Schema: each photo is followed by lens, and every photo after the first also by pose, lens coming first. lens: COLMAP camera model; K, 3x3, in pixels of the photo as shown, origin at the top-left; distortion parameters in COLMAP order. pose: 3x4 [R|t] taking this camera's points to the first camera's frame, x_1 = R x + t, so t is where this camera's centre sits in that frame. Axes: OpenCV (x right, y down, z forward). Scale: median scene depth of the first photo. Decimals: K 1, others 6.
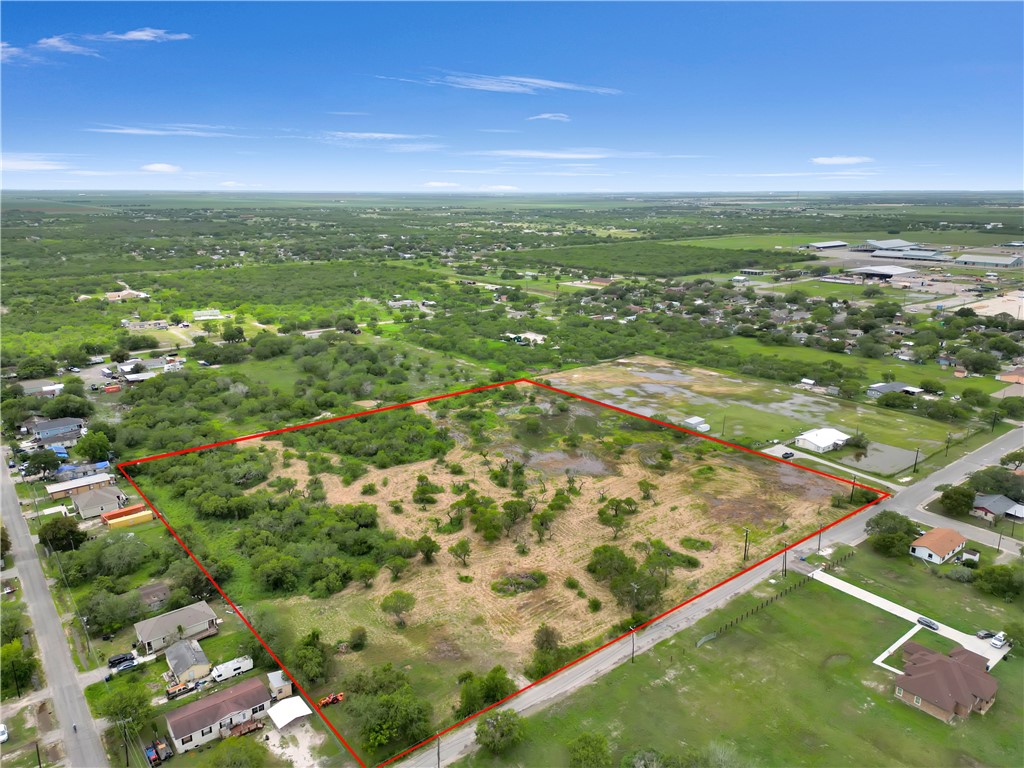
lens RADIAL K [[716.1, 0, 514.8], [0, 716.1, 382.3], [0, 0, 1]] dist [0.080483, -0.082136]
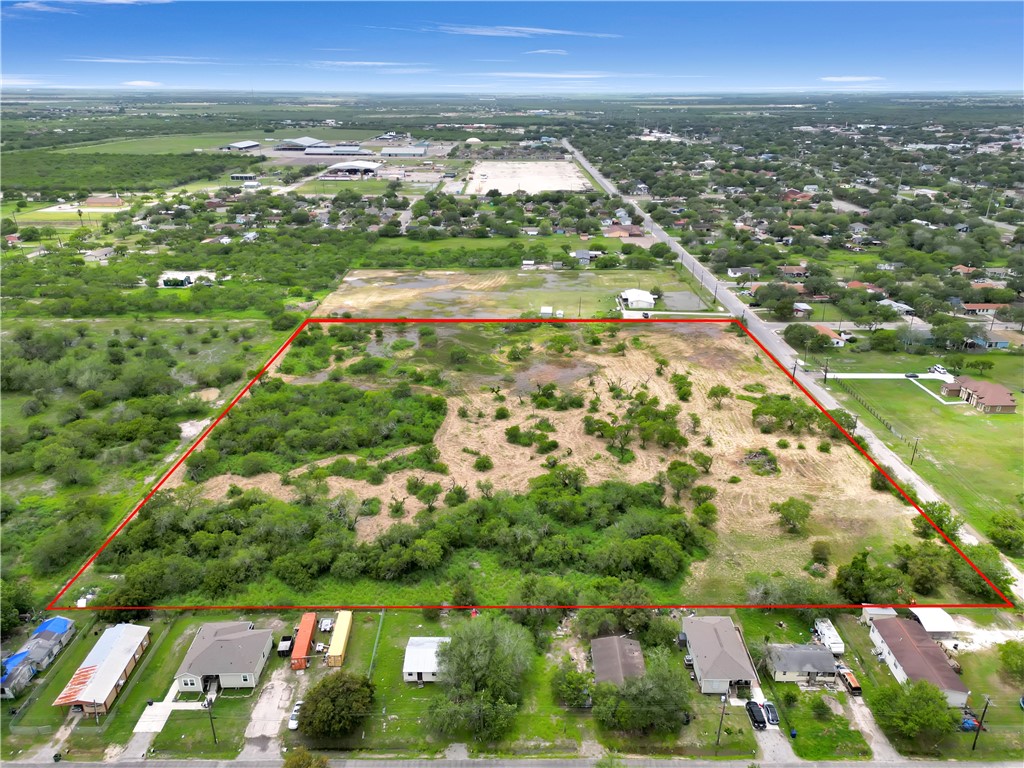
lens RADIAL K [[716.1, 0, 514.8], [0, 716.1, 382.3], [0, 0, 1]] dist [0.080483, -0.082136]
pose [[0.621661, -0.294847, 0.725674, -0.714765], [0.202437, 0.955451, 0.214786, -0.100889], [-0.756675, 0.013379, 0.653654, 0.433332]]
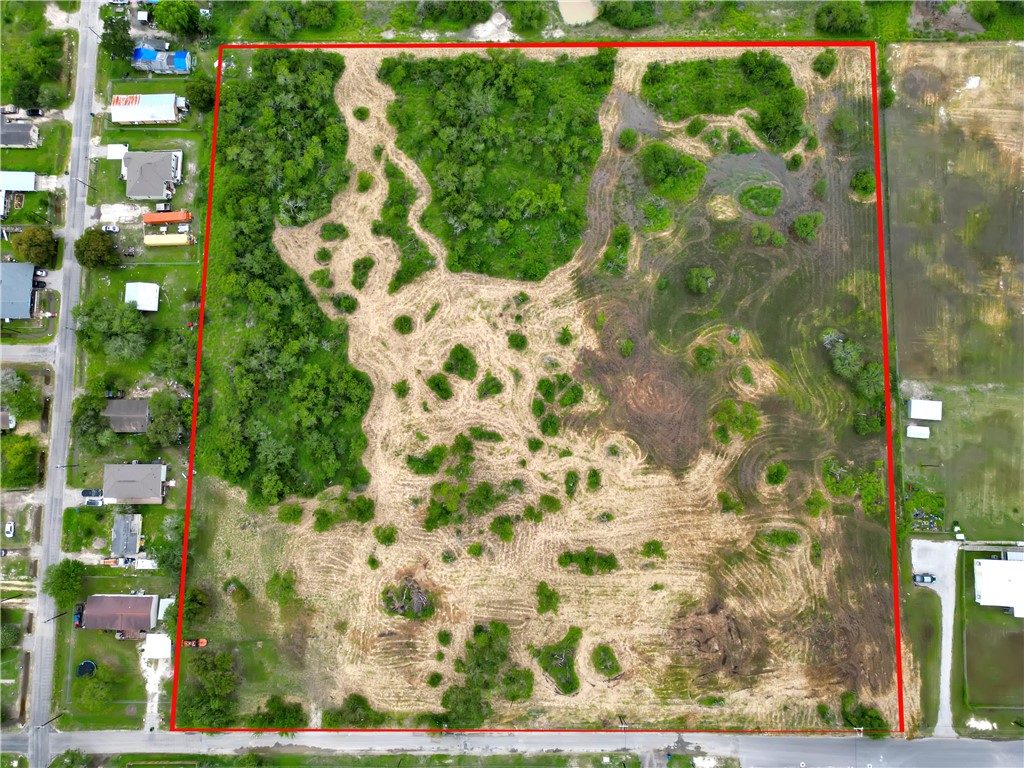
lens RADIAL K [[716.1, 0, 514.8], [0, 716.1, 382.3], [0, 0, 1]] dist [0.080483, -0.082136]
pose [[0.777143, 0.624474, -0.077978, 0.006740], [-0.154973, 0.309991, 0.938024, -0.618056], [0.609944, -0.716895, 0.337684, 0.725656]]
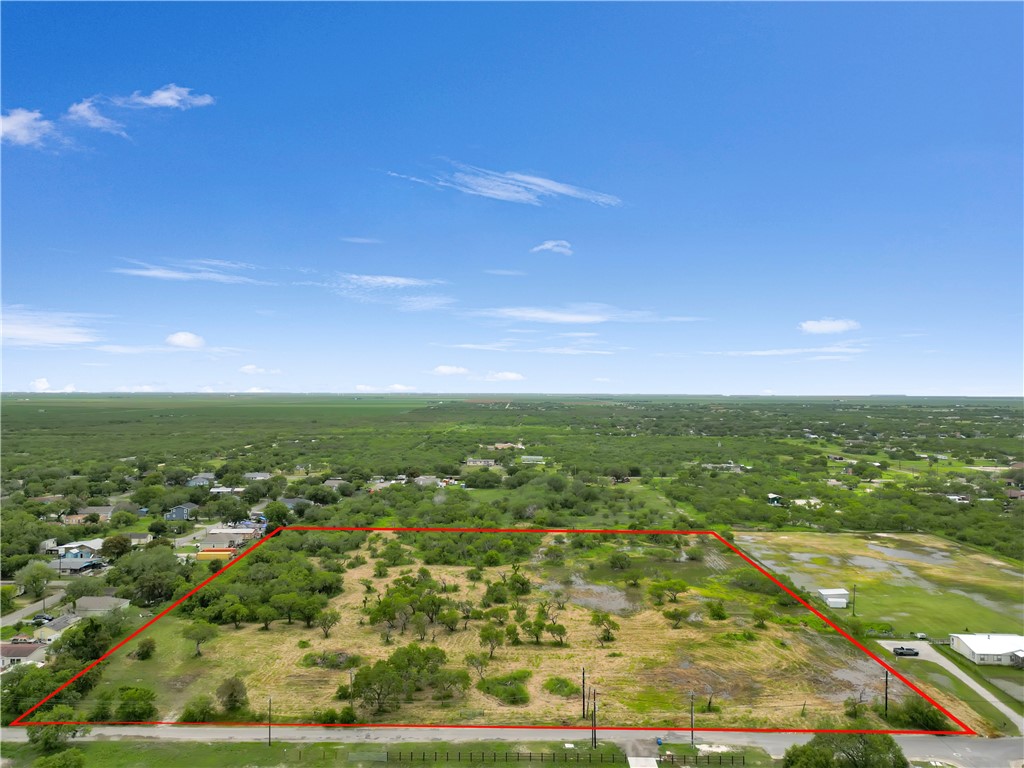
lens RADIAL K [[716.1, 0, 514.8], [0, 716.1, 382.3], [0, 0, 1]] dist [0.080483, -0.082136]
pose [[0.776864, -0.005328, -0.629645, 0.571192], [-0.166479, 0.962643, -0.213549, 0.073805], [0.607261, 0.270721, 0.746956, 0.270776]]
